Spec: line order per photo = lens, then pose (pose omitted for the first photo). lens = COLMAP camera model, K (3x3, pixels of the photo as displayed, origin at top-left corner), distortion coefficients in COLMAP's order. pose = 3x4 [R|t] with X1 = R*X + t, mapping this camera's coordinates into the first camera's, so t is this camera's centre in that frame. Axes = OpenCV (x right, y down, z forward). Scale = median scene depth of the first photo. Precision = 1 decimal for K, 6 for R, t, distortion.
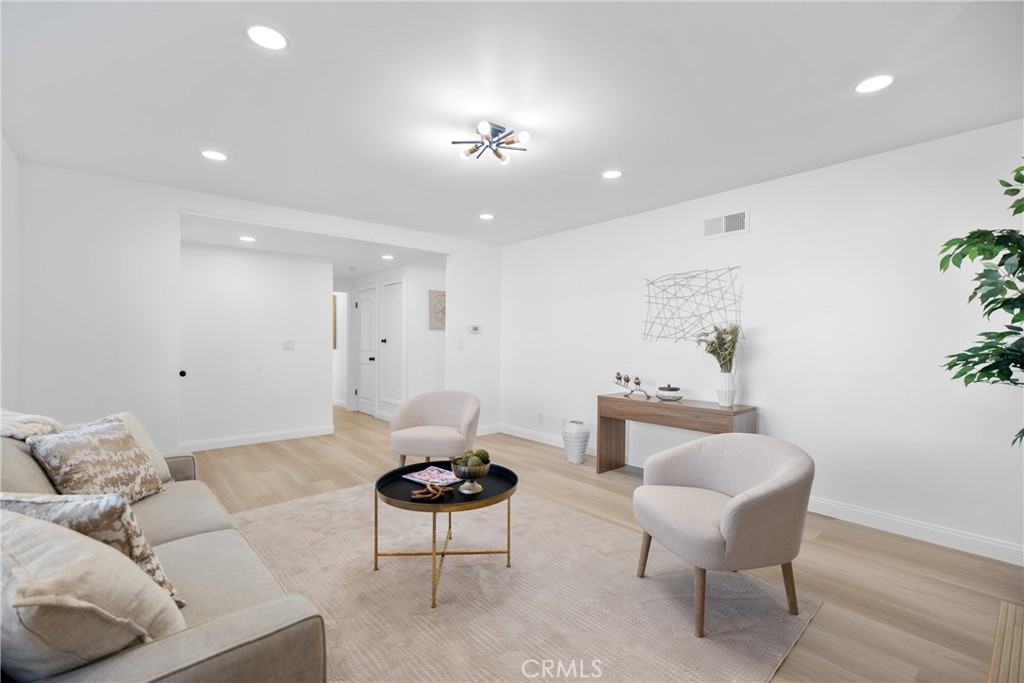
lens RADIAL K [[452.7, 0, 513.0], [0, 452.7, 341.8], [0, 0, 1]] dist [-0.003472, 0.000493]
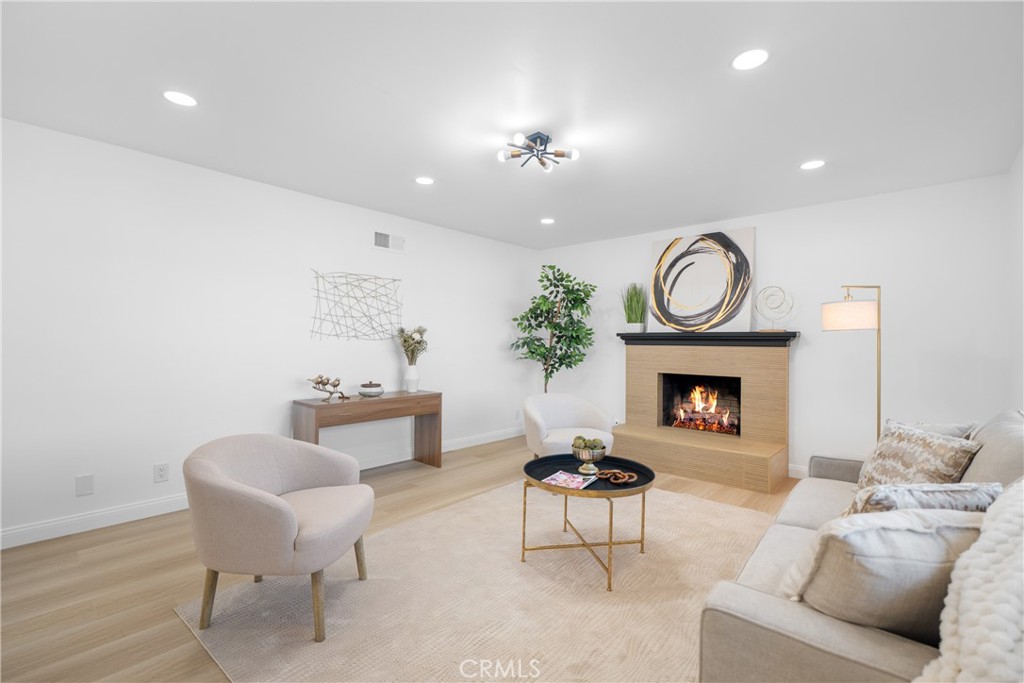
lens RADIAL K [[452.7, 0, 511.4], [0, 452.7, 344.6], [0, 0, 1]] dist [-0.003472, 0.000493]
pose [[-0.134249, -0.008805, 0.990908, -0.700613], [-0.000641, 0.999961, 0.008799, 0.000899], [-0.990947, 0.000546, -0.134250, 0.780821]]
